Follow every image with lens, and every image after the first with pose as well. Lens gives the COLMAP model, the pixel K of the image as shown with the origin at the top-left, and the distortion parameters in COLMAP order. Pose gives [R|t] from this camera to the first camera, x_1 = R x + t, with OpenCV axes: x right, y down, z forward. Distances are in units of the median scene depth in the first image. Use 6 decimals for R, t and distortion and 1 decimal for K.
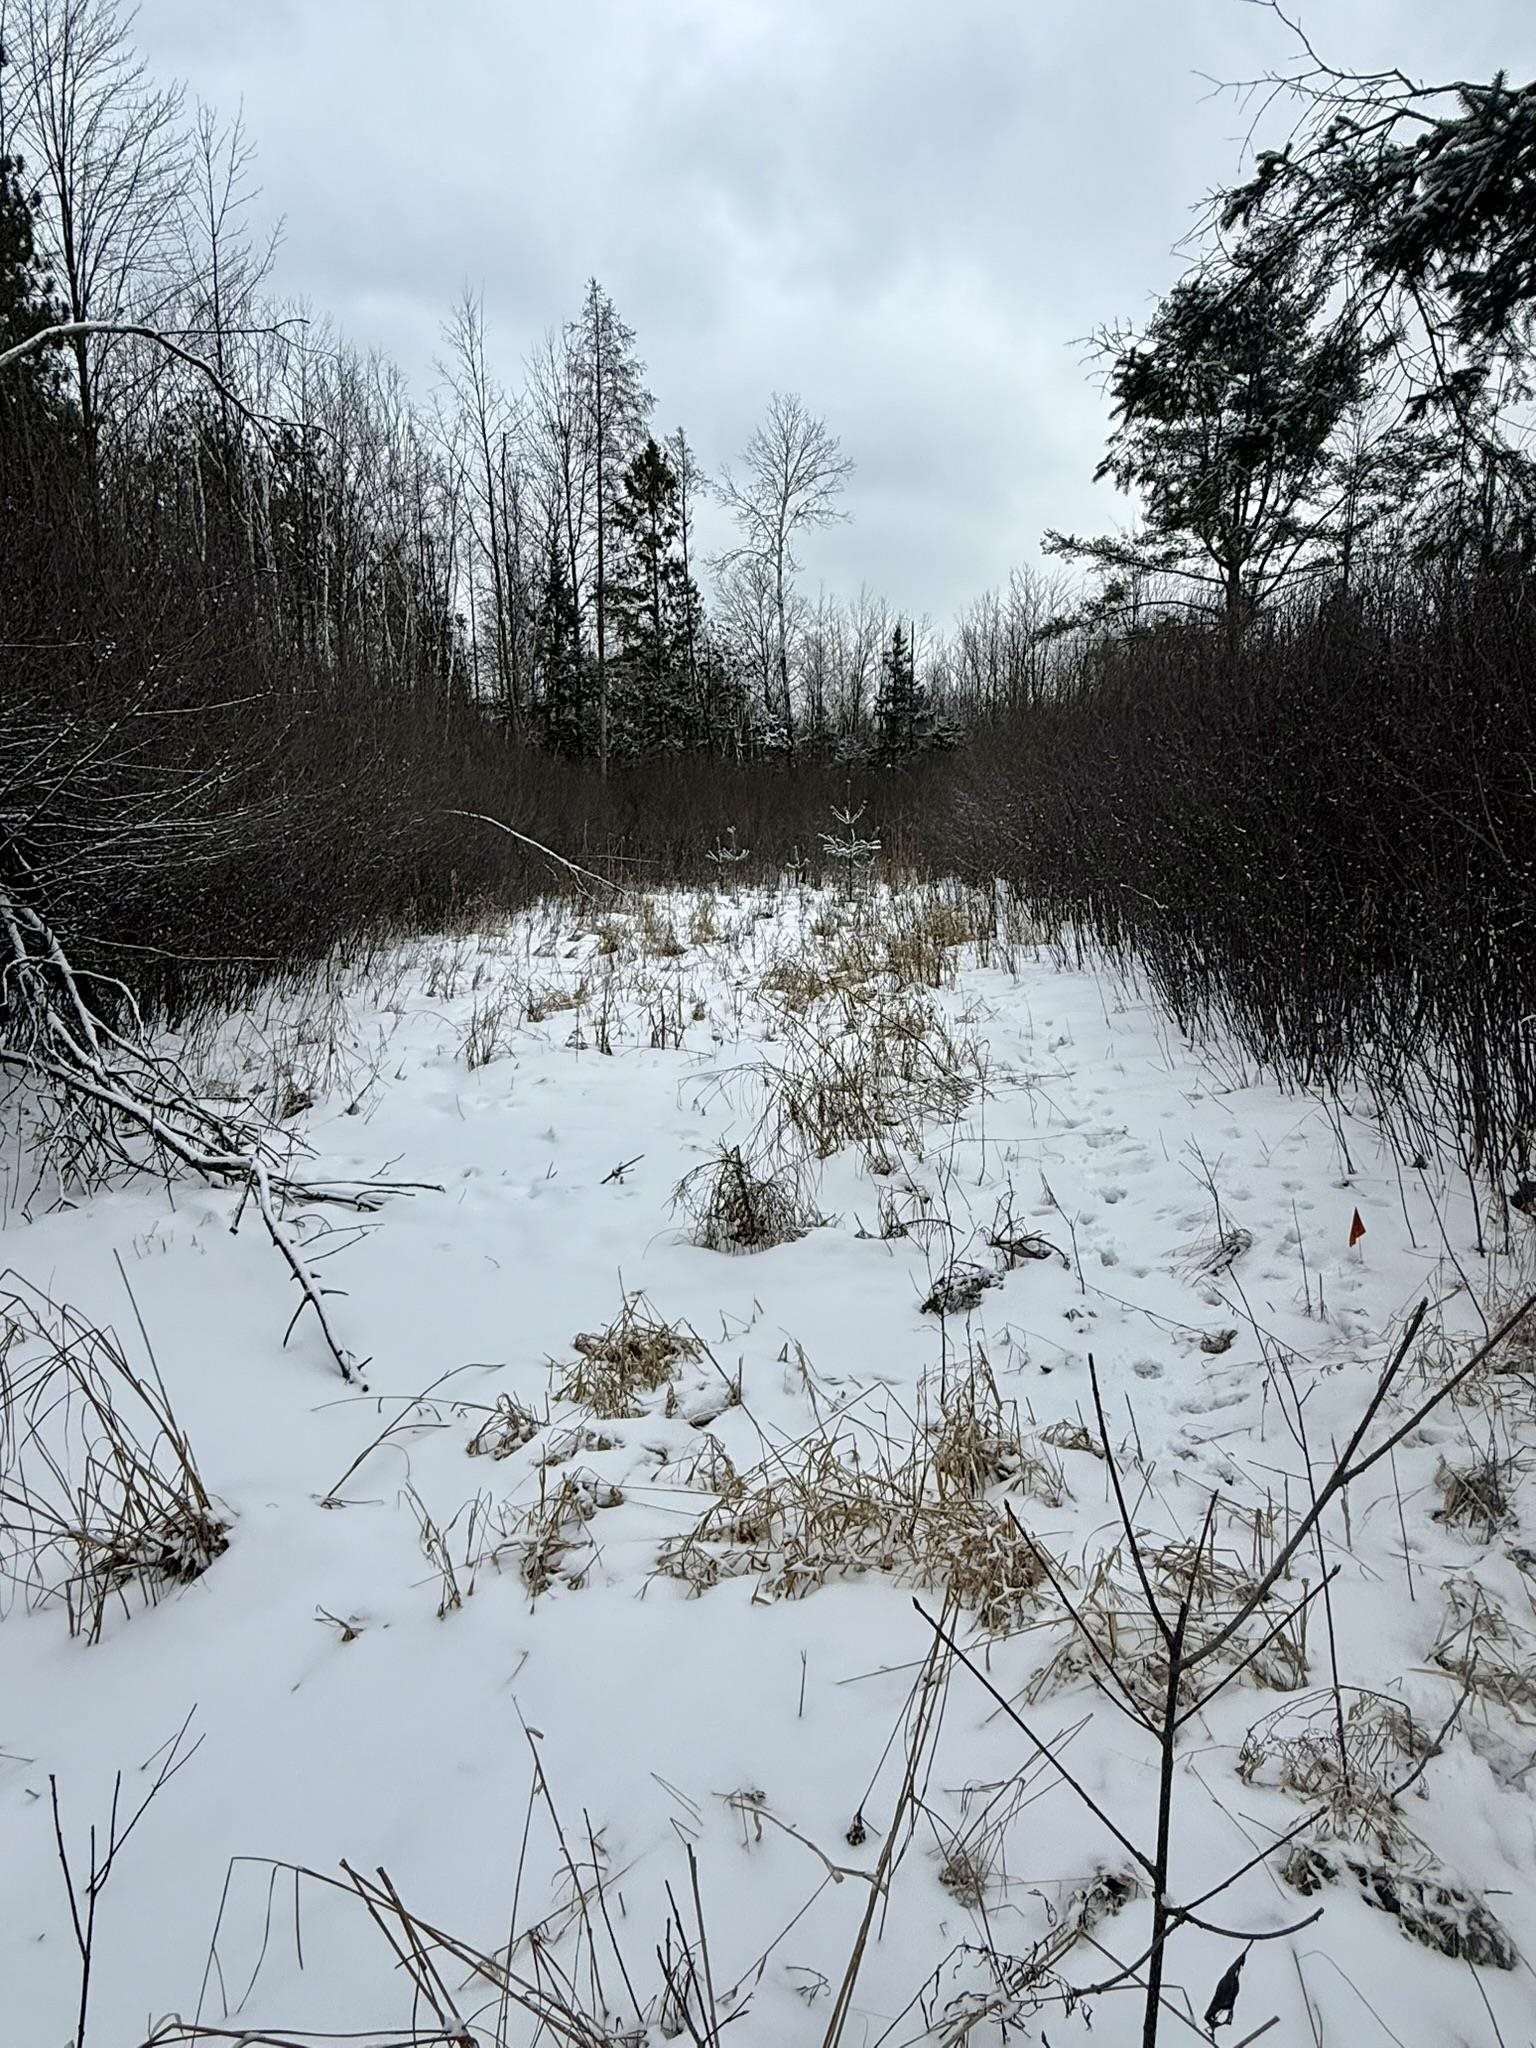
lens RADIAL K [[1255.5, 0, 776.4], [0, 1255.5, 1017.9], [0, 0, 1]] dist [-0.008118, -0.000437]
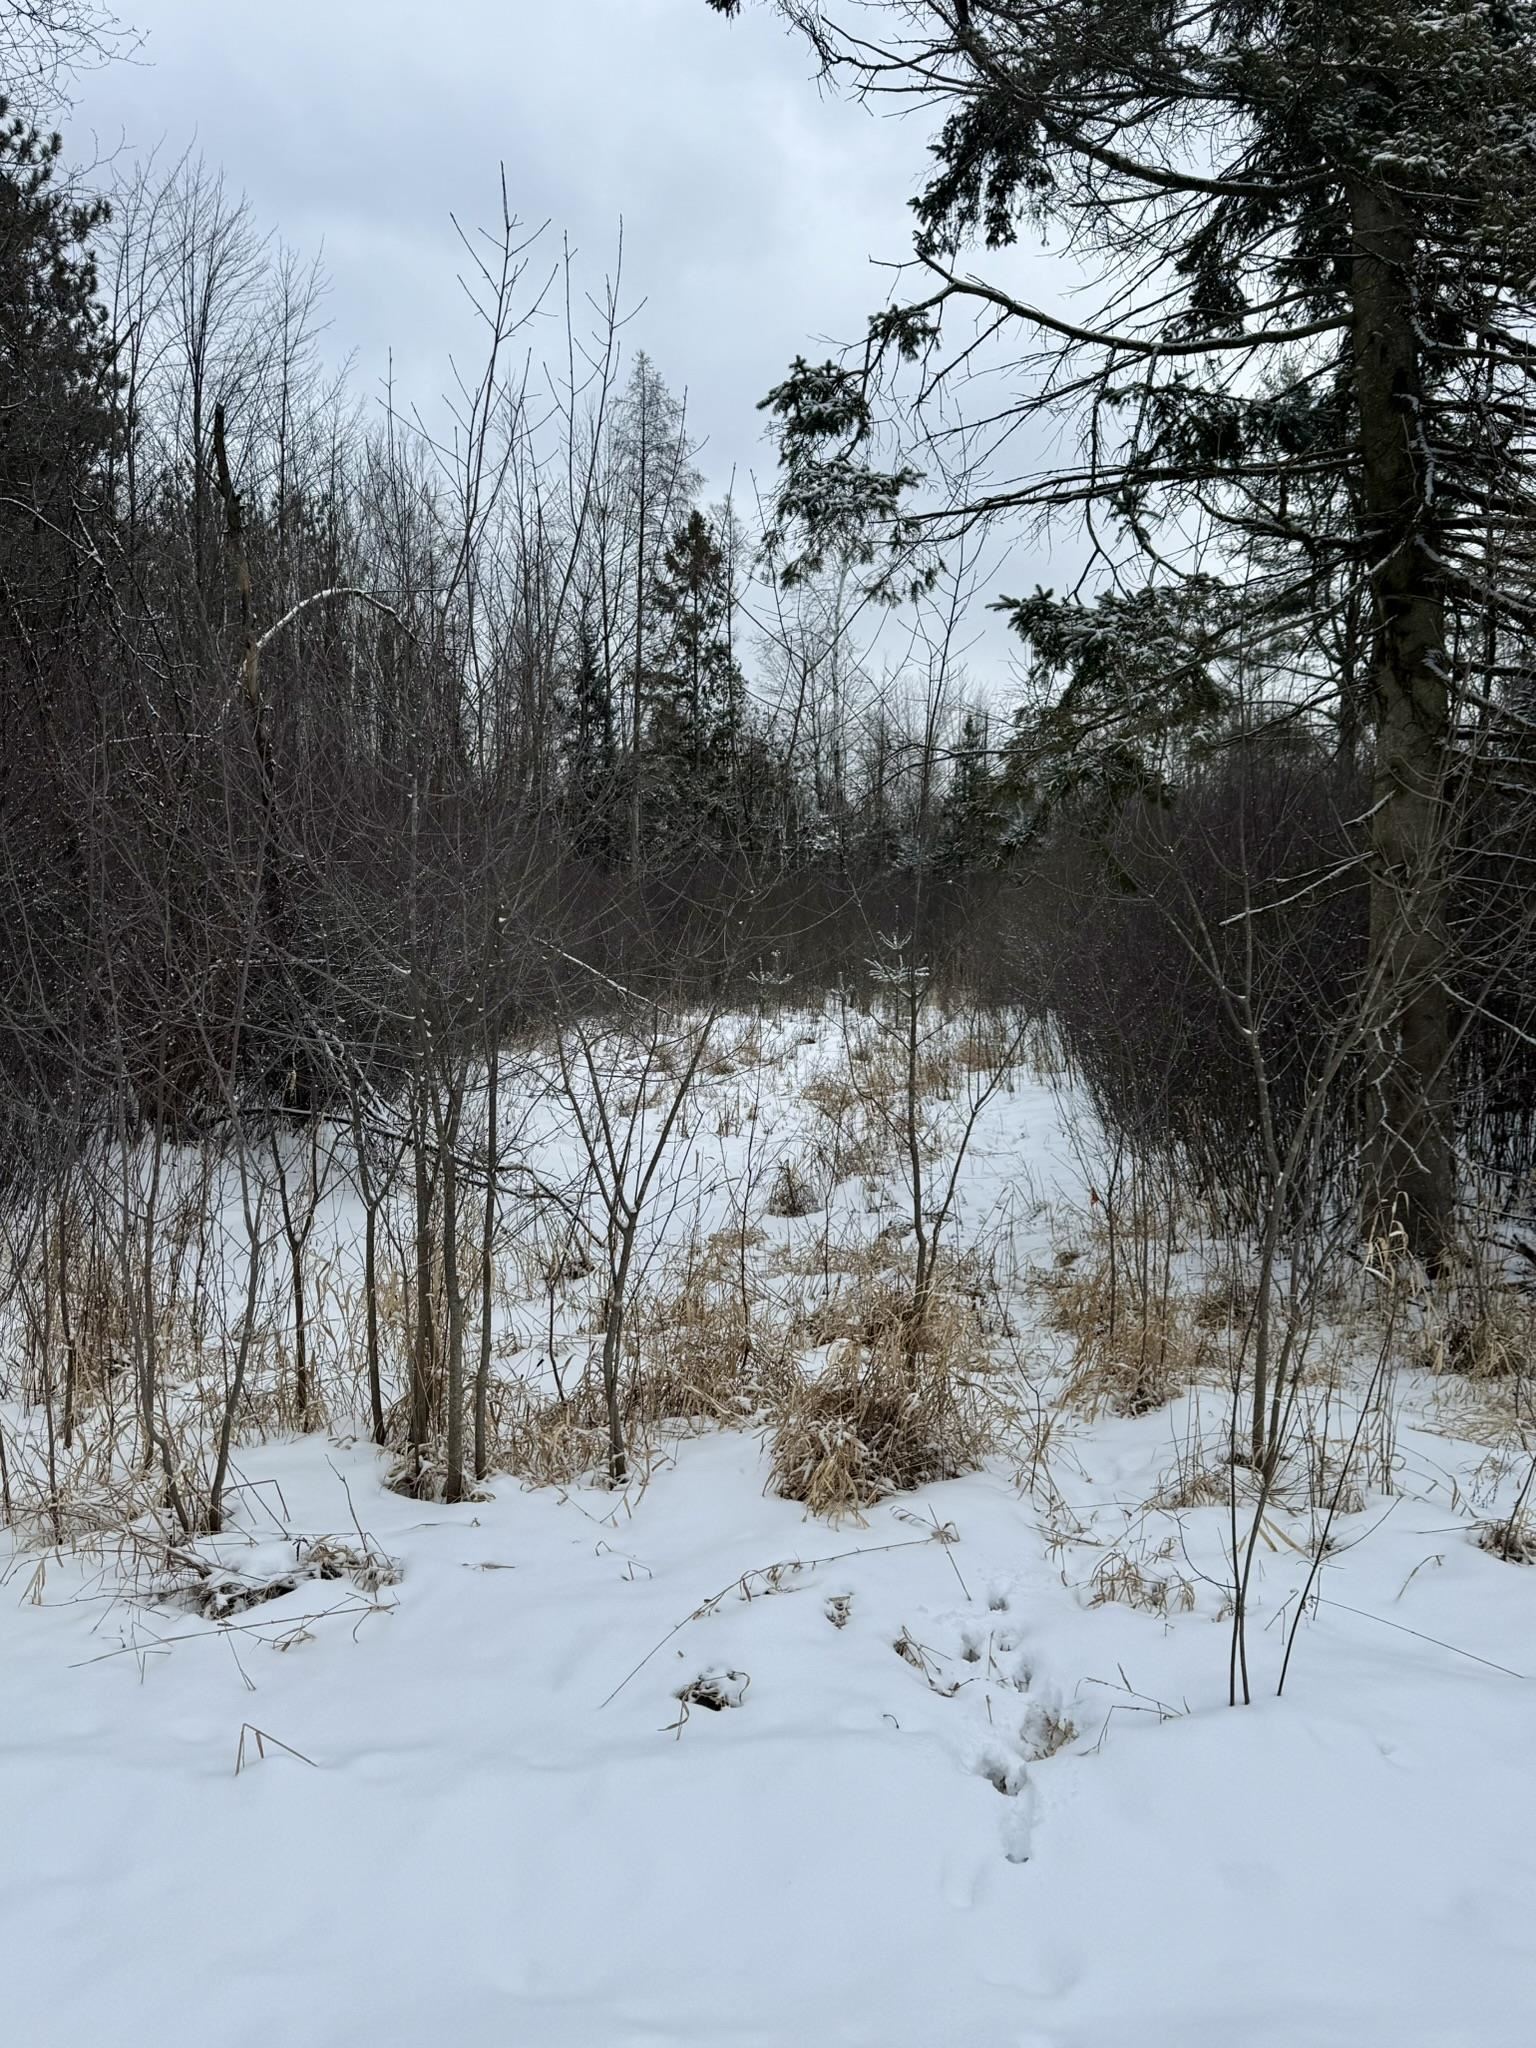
lens RADIAL K [[1671.1, 0, 769.8], [0, 1671.1, 1025.9], [0, 0, 1]] dist [0.000136, -0.000127]
pose [[0.999132, 0.025963, -0.032584, 0.002039], [-0.028822, 0.995472, -0.090580, 0.015278], [0.030084, 0.091440, 0.995356, -0.177495]]
